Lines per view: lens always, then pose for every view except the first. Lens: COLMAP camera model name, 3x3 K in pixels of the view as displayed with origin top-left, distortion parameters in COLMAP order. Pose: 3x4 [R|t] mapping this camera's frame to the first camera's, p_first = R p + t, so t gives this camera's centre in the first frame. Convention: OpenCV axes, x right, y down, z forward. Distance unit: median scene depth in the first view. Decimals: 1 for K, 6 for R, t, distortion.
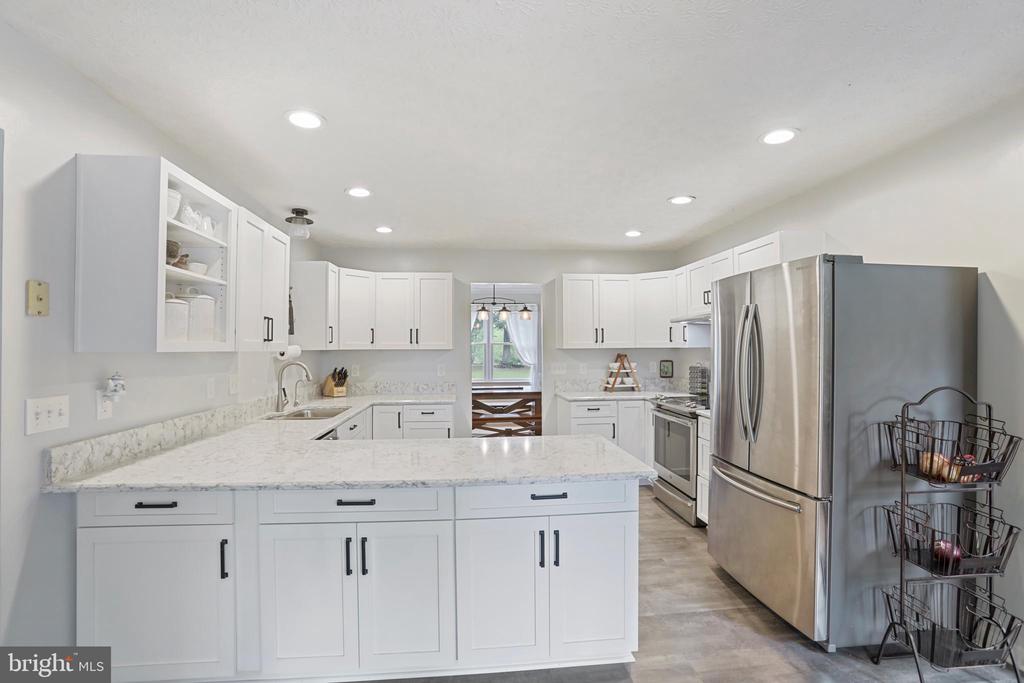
lens RADIAL K [[474.1, 0, 511.7], [0, 474.1, 339.8], [0, 0, 1]] dist [-0.025699, 0.000420]
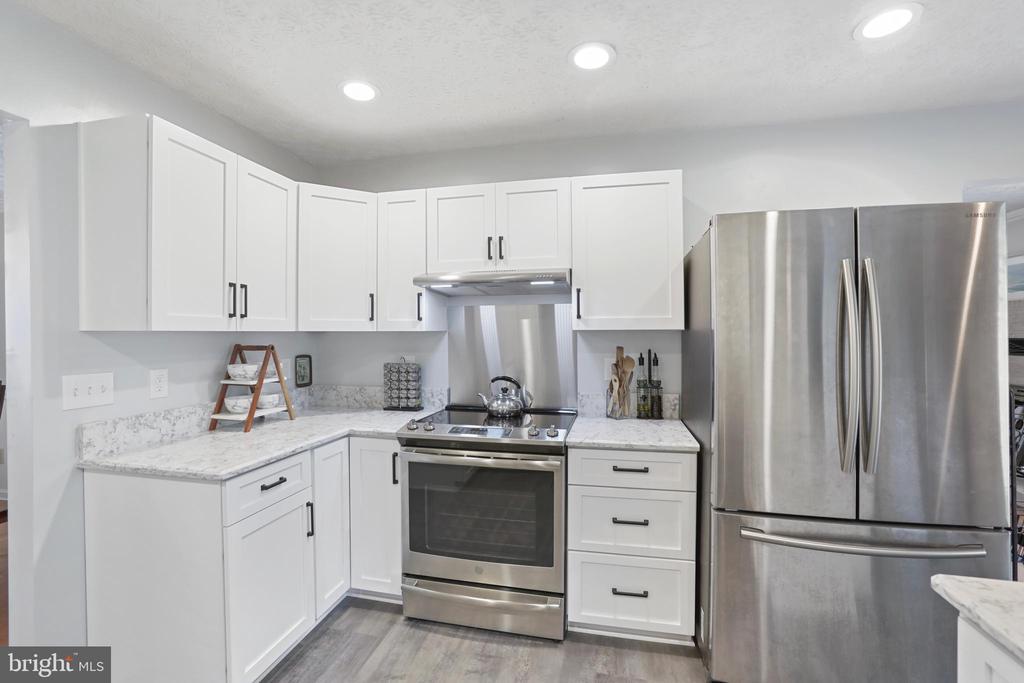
lens RADIAL K [[474.1, 0, 508.3], [0, 474.1, 335.3], [0, 0, 1]] dist [-0.025699, 0.000420]
pose [[0.322721, 0.002647, 0.946490, -0.126042], [-0.013980, 0.999900, 0.001971, 0.016560], [-0.946391, -0.013868, 0.322726, 0.627608]]
